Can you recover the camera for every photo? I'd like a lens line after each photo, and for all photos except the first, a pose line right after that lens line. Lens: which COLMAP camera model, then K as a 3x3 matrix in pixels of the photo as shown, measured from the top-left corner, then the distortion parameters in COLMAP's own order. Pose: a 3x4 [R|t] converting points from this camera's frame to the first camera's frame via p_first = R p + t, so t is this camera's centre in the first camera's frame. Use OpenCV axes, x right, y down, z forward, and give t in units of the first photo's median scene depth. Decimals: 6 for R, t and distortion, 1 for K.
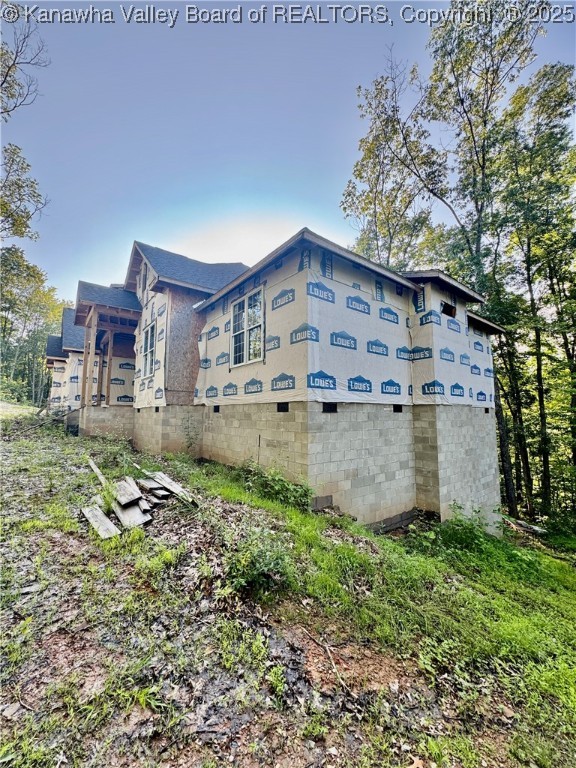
lens RADIAL K [[305.3, 0, 287.6], [0, 305.3, 383.9], [0, 0, 1]] dist [-0.002585, 0.000103]
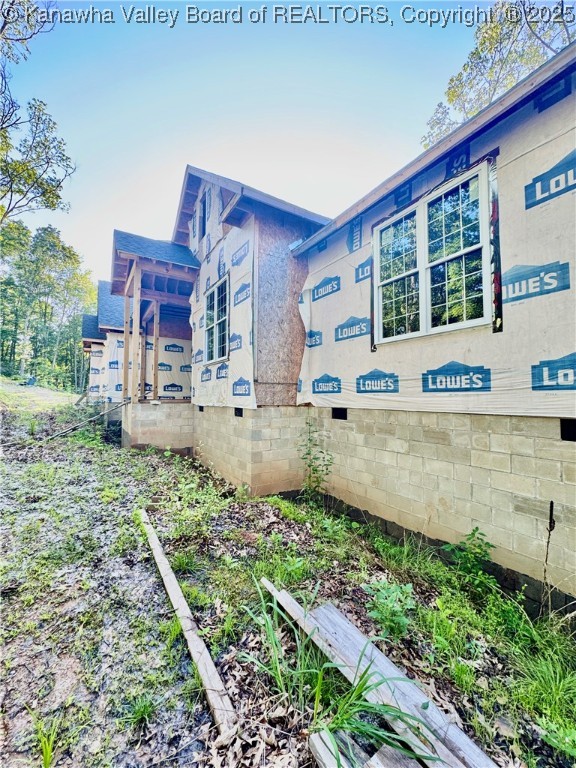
lens RADIAL K [[305.3, 0, 288.2], [0, 305.3, 384.1], [0, 0, 1]] dist [-0.002585, 0.000103]
pose [[0.995672, -0.003772, -0.092858, -0.221199], [0.009079, 0.998344, 0.056800, -0.008215], [0.092490, -0.057397, 0.994058, 0.317536]]
